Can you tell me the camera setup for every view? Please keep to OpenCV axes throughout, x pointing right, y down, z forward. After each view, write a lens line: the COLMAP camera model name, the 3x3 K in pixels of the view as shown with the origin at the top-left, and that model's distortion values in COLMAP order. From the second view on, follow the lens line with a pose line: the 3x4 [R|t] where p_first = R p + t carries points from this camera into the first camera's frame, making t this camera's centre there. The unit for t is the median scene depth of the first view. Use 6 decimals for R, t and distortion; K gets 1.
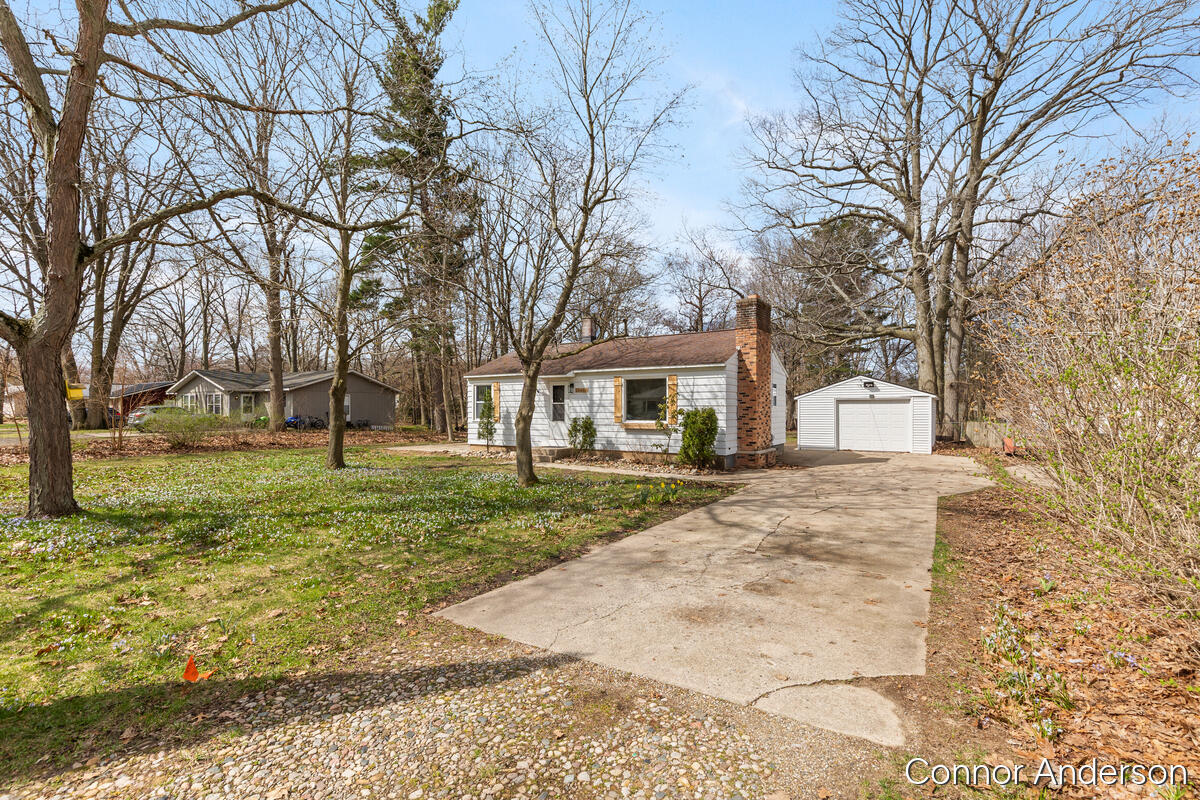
lens RADIAL K [[551.0, 0, 597.9], [0, 551.0, 406.5], [0, 0, 1]] dist [0.003635, 0.000928]
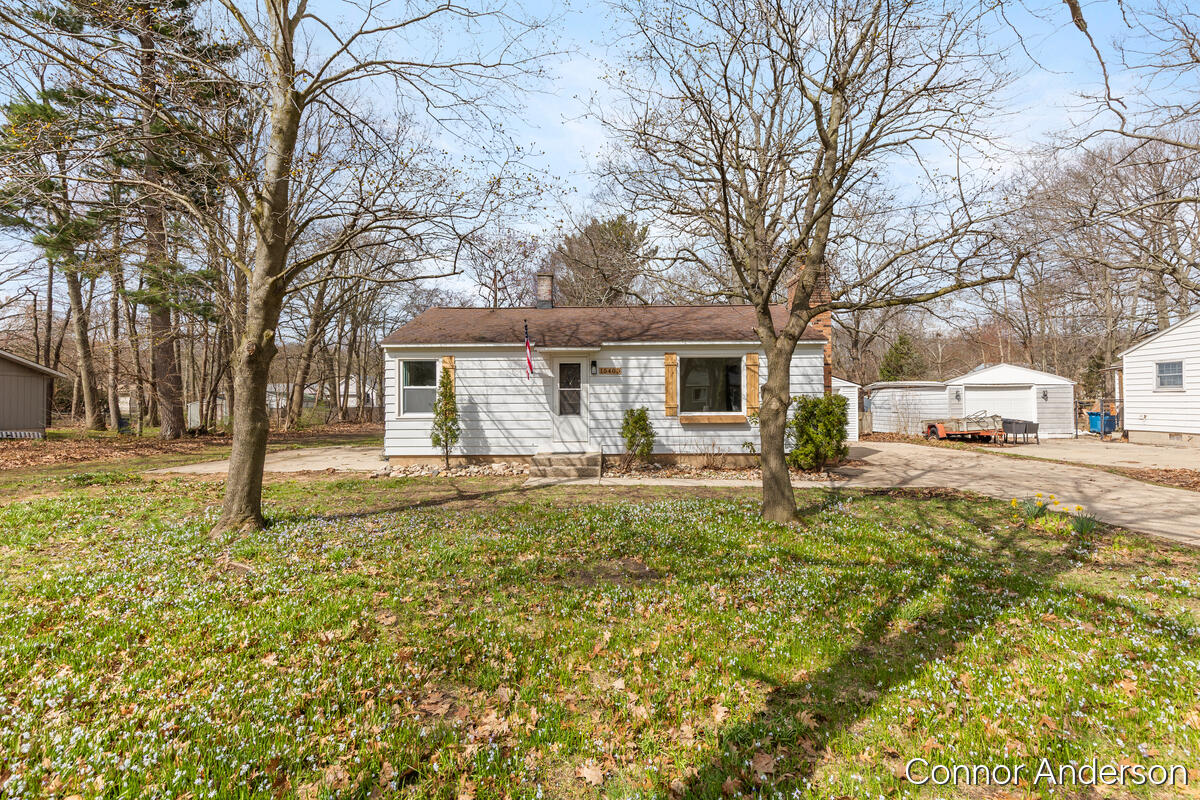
lens RADIAL K [[541.1, 0, 603.8], [0, 541.1, 398.8], [0, 0, 1]] dist [0.002183, 0.000419]
pose [[0.861785, -0.002792, 0.507265, -0.397764], [0.001714, 0.999995, 0.002592, 0.004874], [-0.507270, -0.001364, 0.861786, 0.416541]]
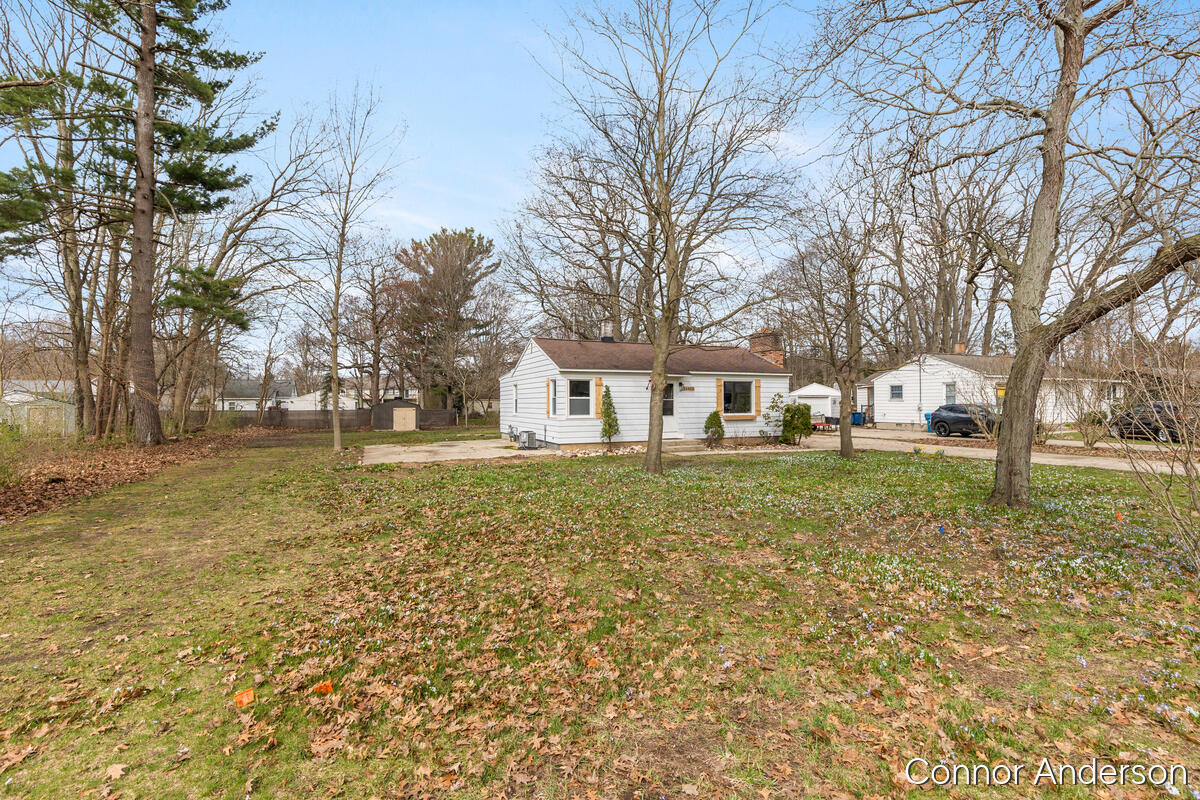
lens RADIAL K [[551.0, 0, 601.0], [0, 551.0, 400.7], [0, 0, 1]] dist [0.003635, 0.000928]
pose [[0.568458, 0.000400, 0.822712, -1.124703], [-0.002565, 0.999996, 0.001287, -0.004524], [-0.822708, -0.002842, 0.568457, 0.500645]]
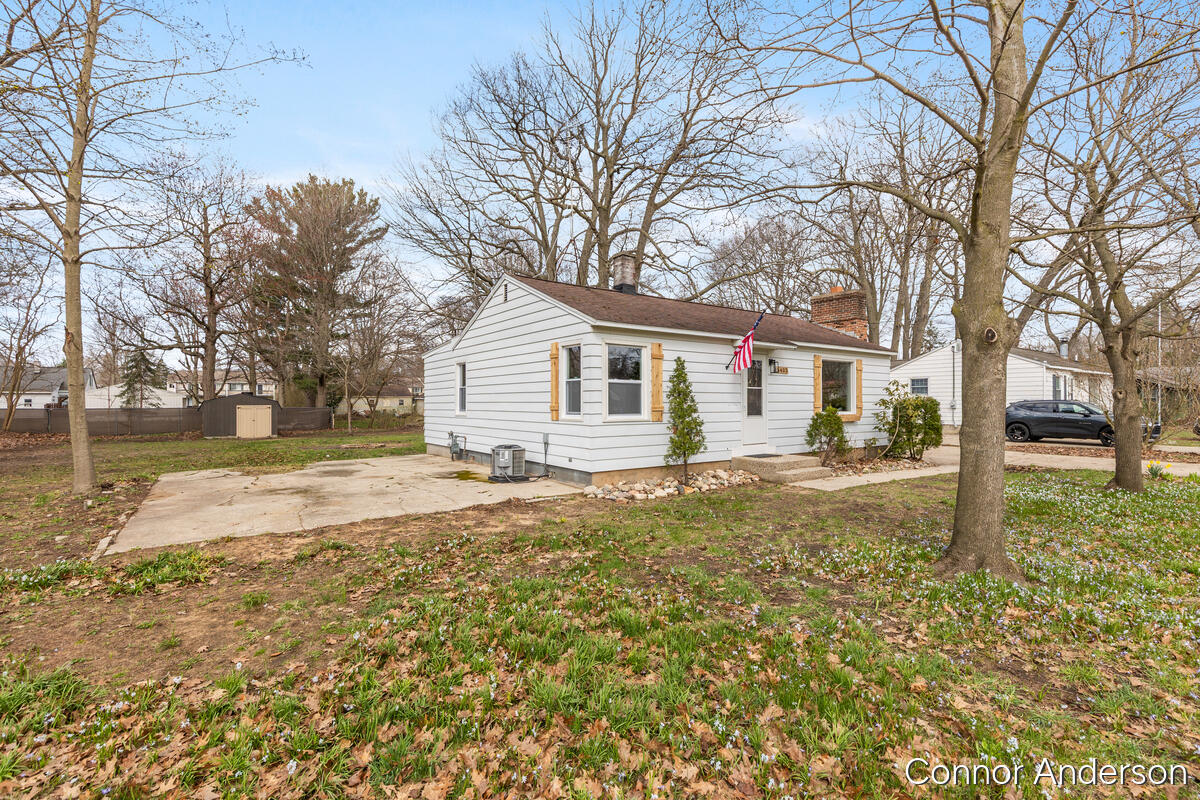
lens RADIAL K [[551.0, 0, 604.5], [0, 551.0, 400.9], [0, 0, 1]] dist [0.003635, 0.000928]
pose [[0.376887, 0.001690, 0.926258, -0.776031], [-0.007177, 0.999974, 0.001096, 0.010799], [-0.926232, -0.007061, 0.376889, 0.968023]]
